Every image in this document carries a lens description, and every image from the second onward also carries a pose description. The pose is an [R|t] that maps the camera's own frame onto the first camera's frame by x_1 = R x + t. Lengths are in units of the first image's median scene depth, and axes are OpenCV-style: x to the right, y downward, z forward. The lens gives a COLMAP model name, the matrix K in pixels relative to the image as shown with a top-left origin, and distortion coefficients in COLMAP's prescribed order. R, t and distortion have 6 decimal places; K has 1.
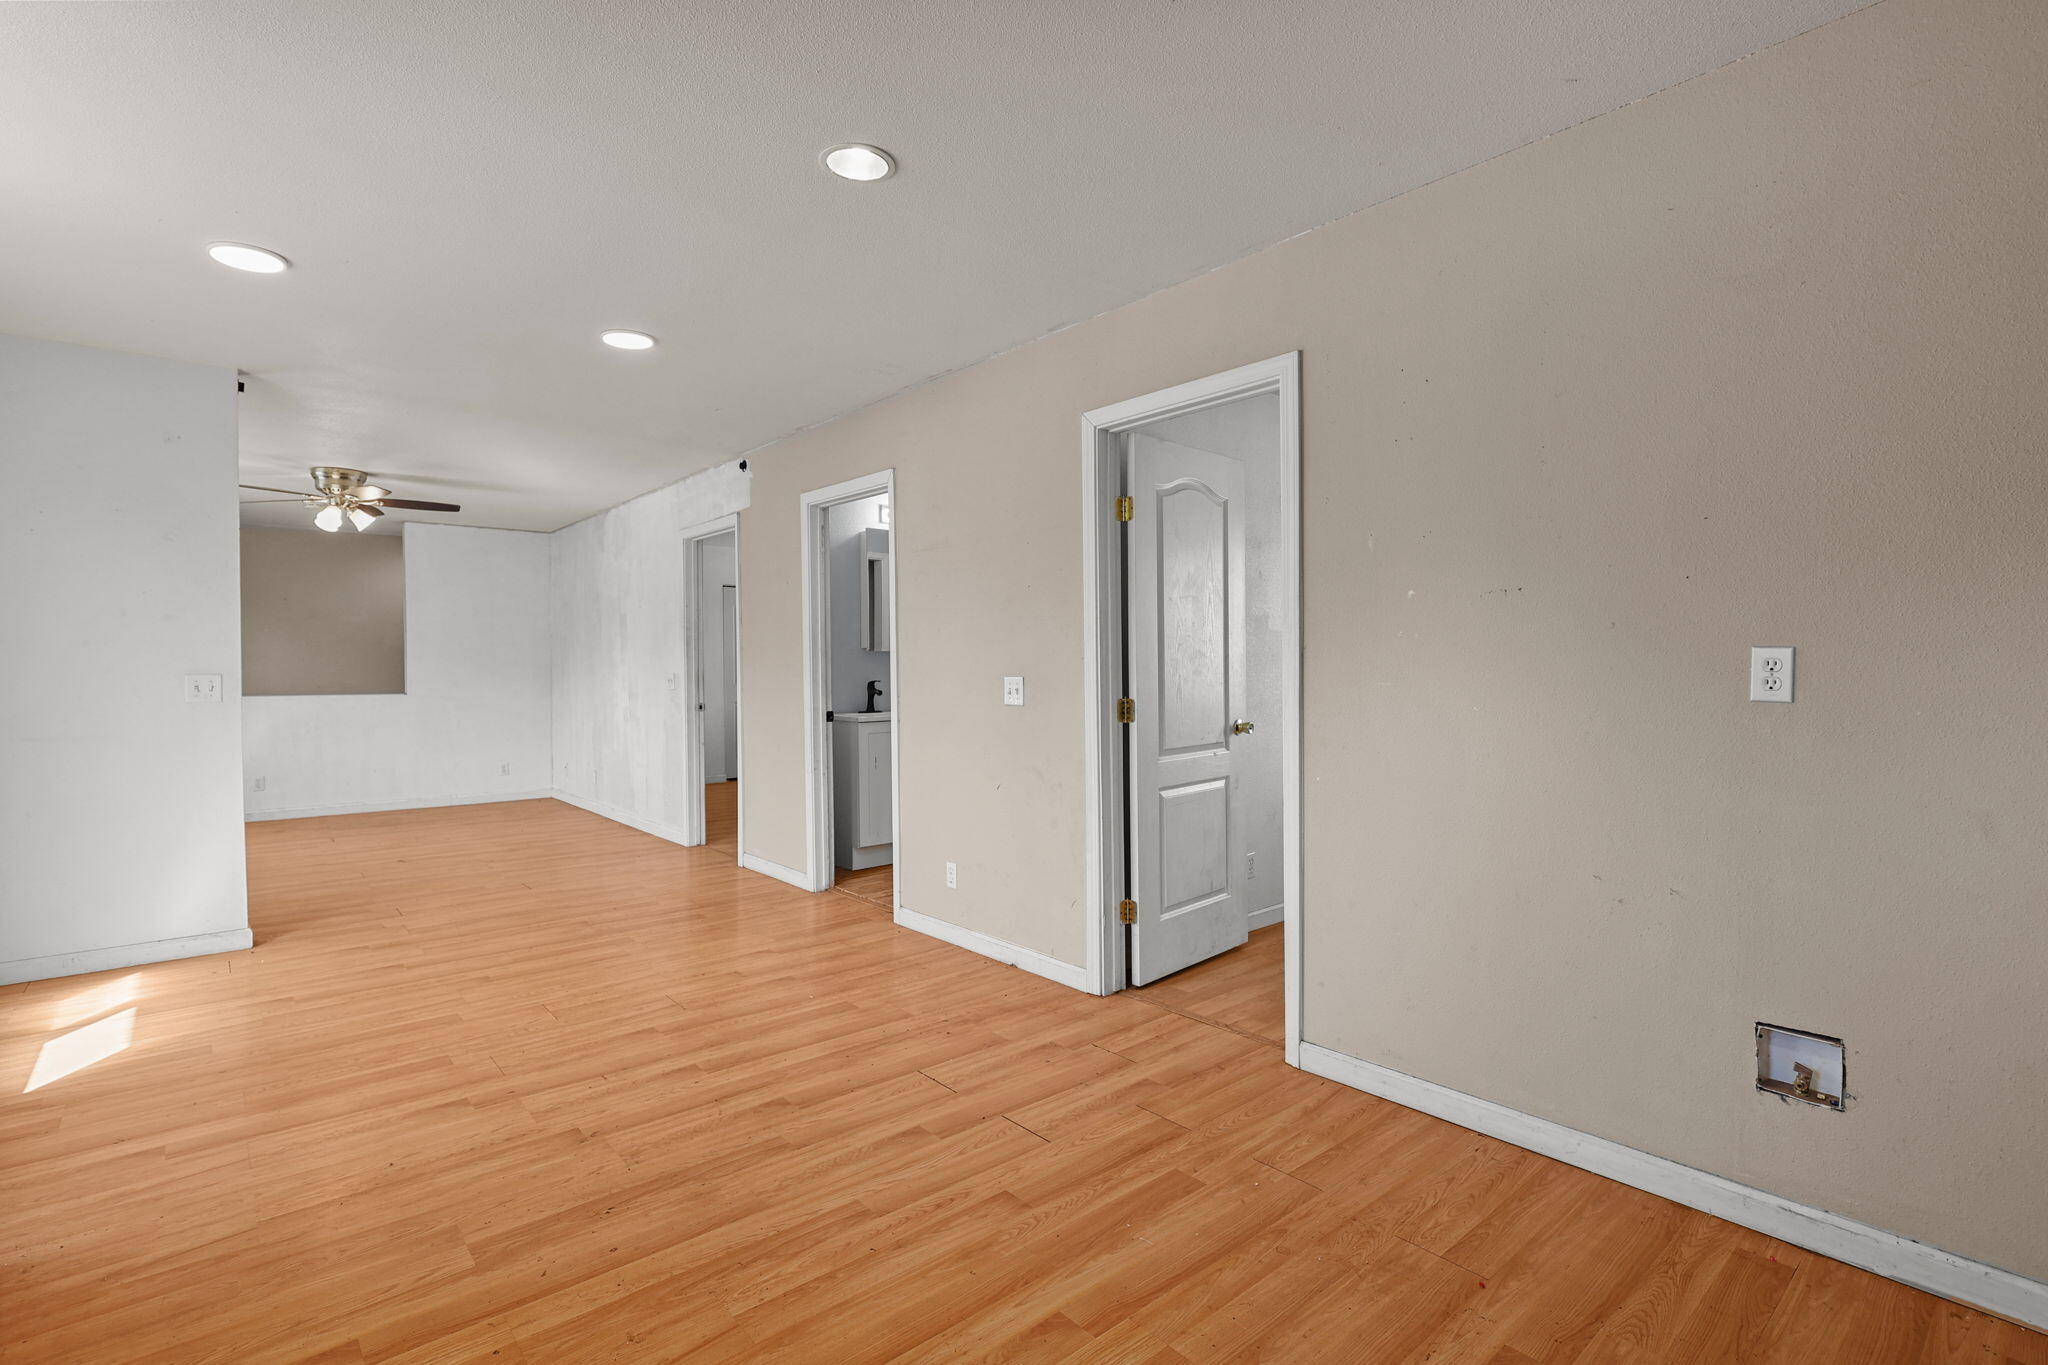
lens RADIAL K [[956.8, 0, 1021.9], [0, 956.8, 677.5], [0, 0, 1]] dist [0.005390, 0.000496]
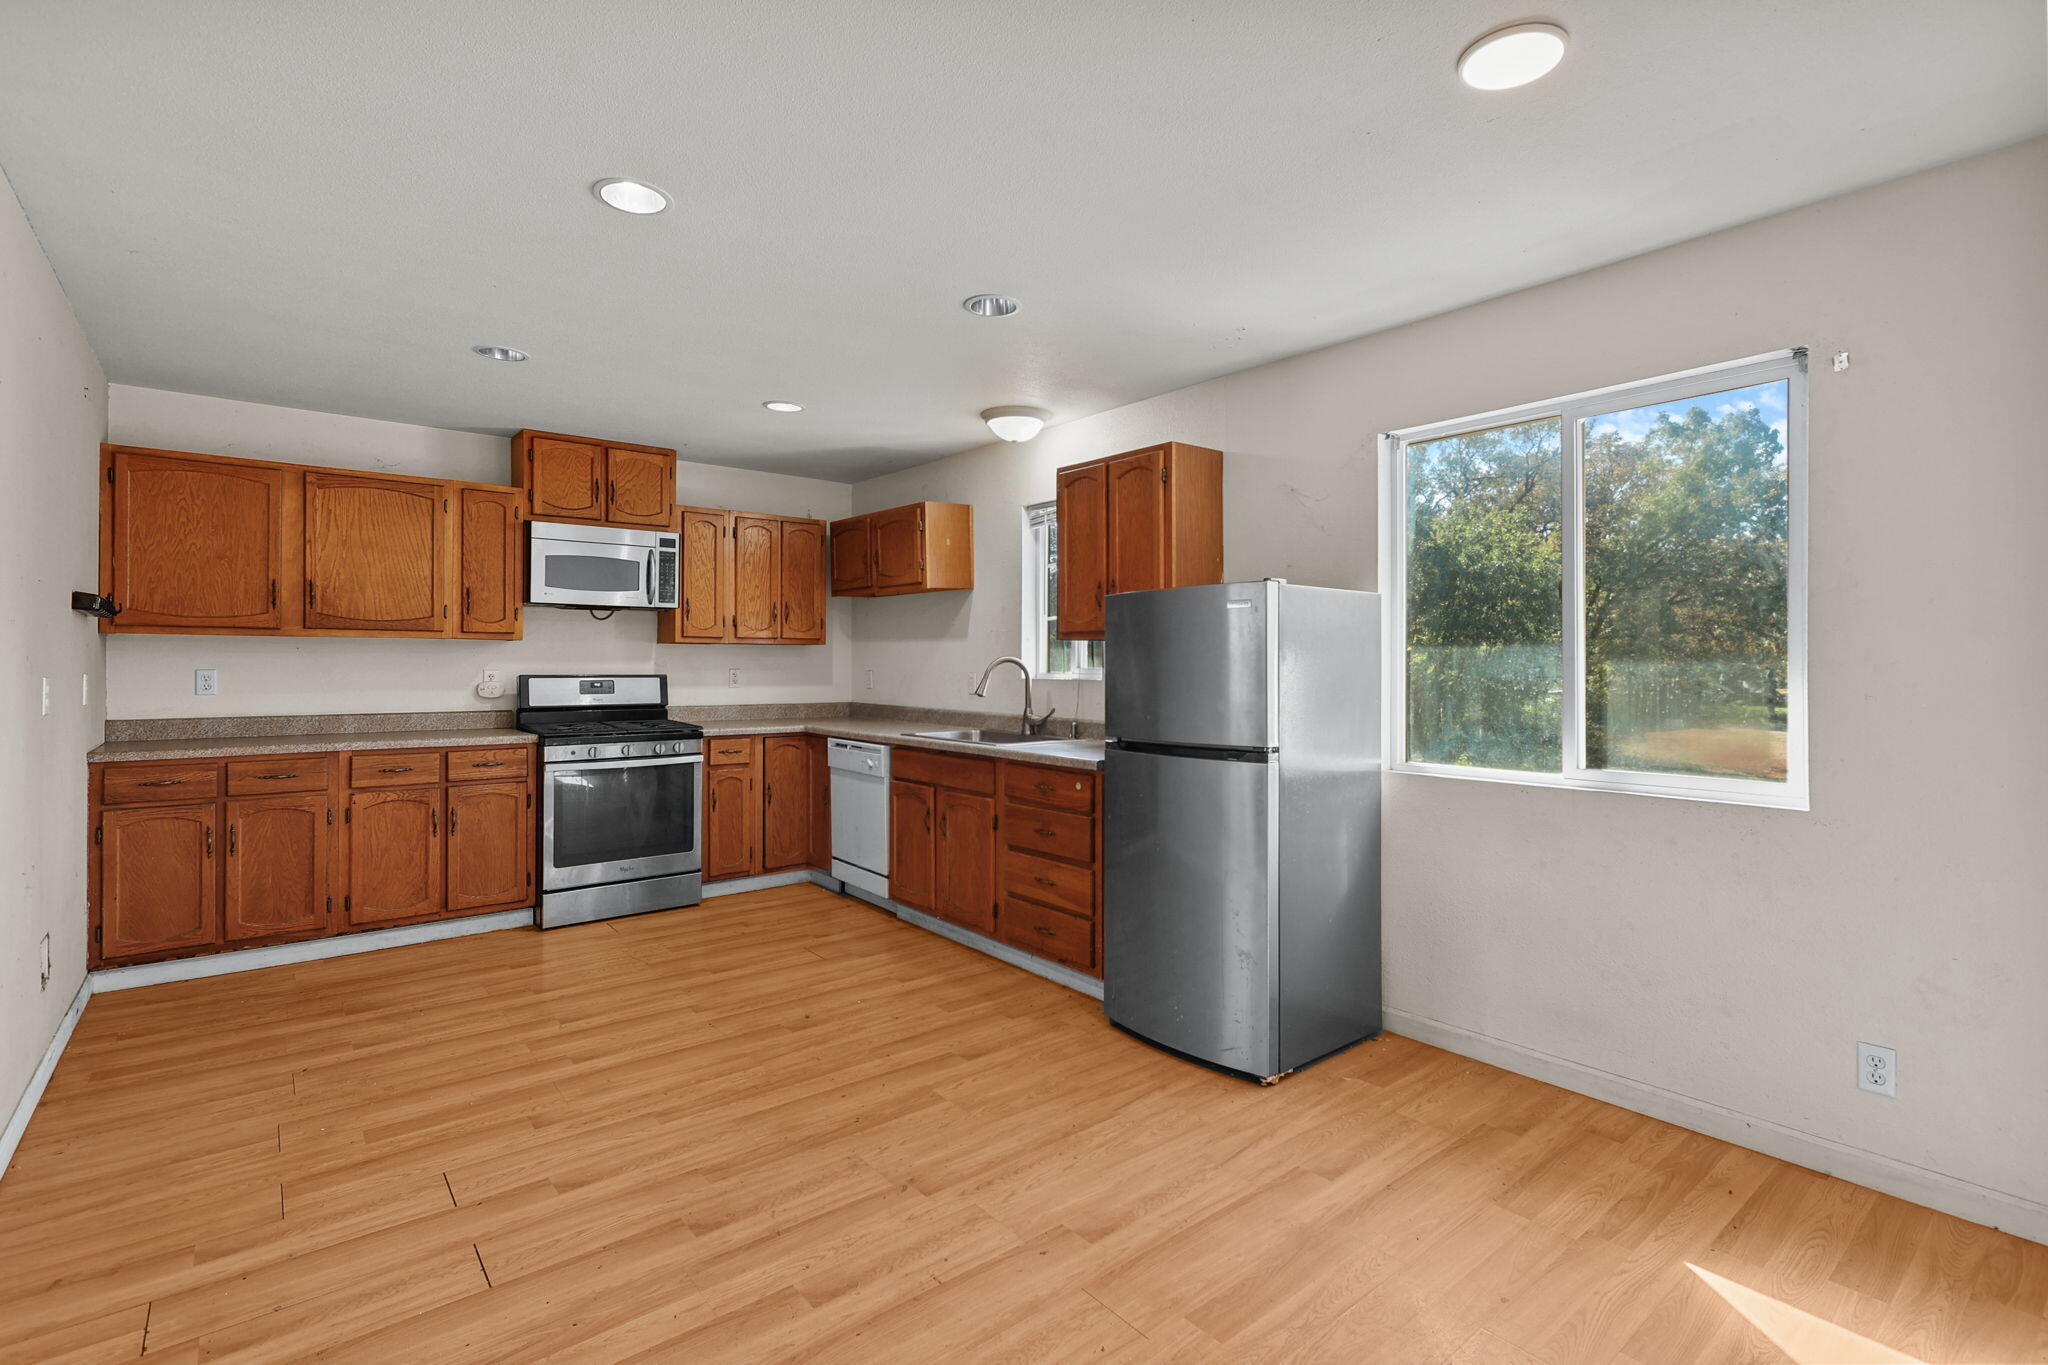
lens RADIAL K [[930.1, 0, 1024.0], [0, 930.1, 669.9], [0, 0, 1]] dist [0.005486, 0.000590]
pose [[-0.999621, 0.002819, 0.027400, -0.608061], [0.003291, 0.999847, 0.017209, -0.053790], [-0.027347, 0.017292, -0.999476, 1.964675]]
